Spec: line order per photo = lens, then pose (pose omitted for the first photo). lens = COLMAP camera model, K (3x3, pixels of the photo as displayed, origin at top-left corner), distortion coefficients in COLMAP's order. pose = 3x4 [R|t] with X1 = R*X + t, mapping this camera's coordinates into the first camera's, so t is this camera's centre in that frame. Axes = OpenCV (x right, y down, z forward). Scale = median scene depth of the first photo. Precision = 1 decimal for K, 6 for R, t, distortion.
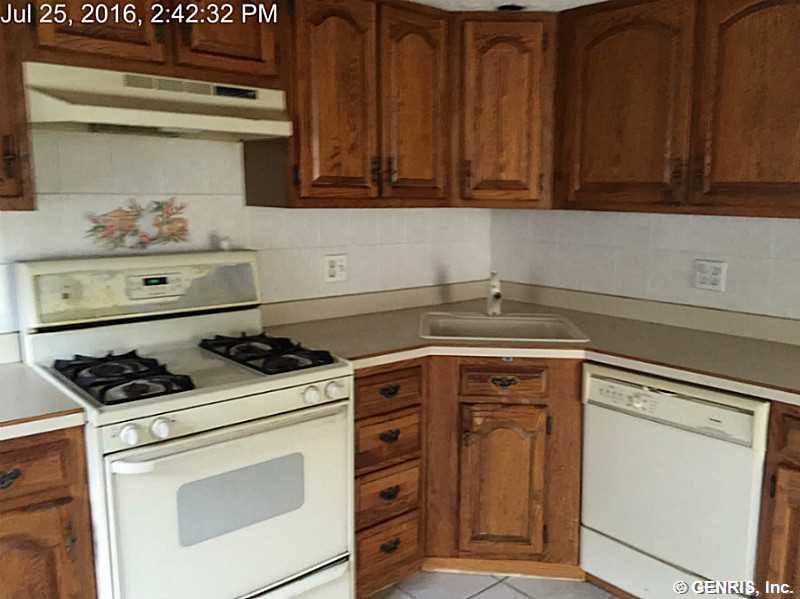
lens RADIAL K [[704.0, 0, 406.5], [0, 704.0, 303.1], [0, 0, 1]] dist [0.055678, -0.012496]
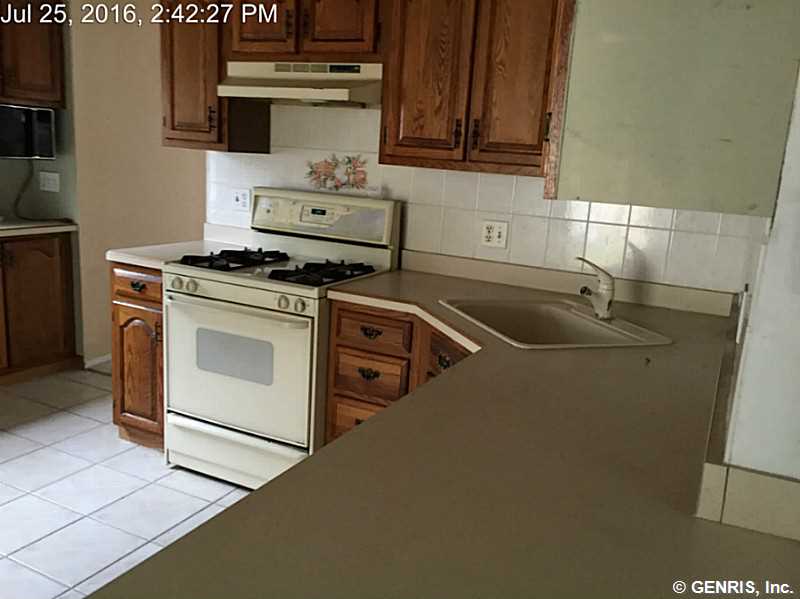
lens RADIAL K [[704.0, 0, 407.7], [0, 704.0, 297.2], [0, 0, 1]] dist [0.055678, -0.012496]
pose [[0.391488, 0.197165, -0.898812, 0.966538], [-0.210619, 0.970044, 0.121054, -0.071441], [0.895755, 0.141916, 0.421287, 0.584587]]
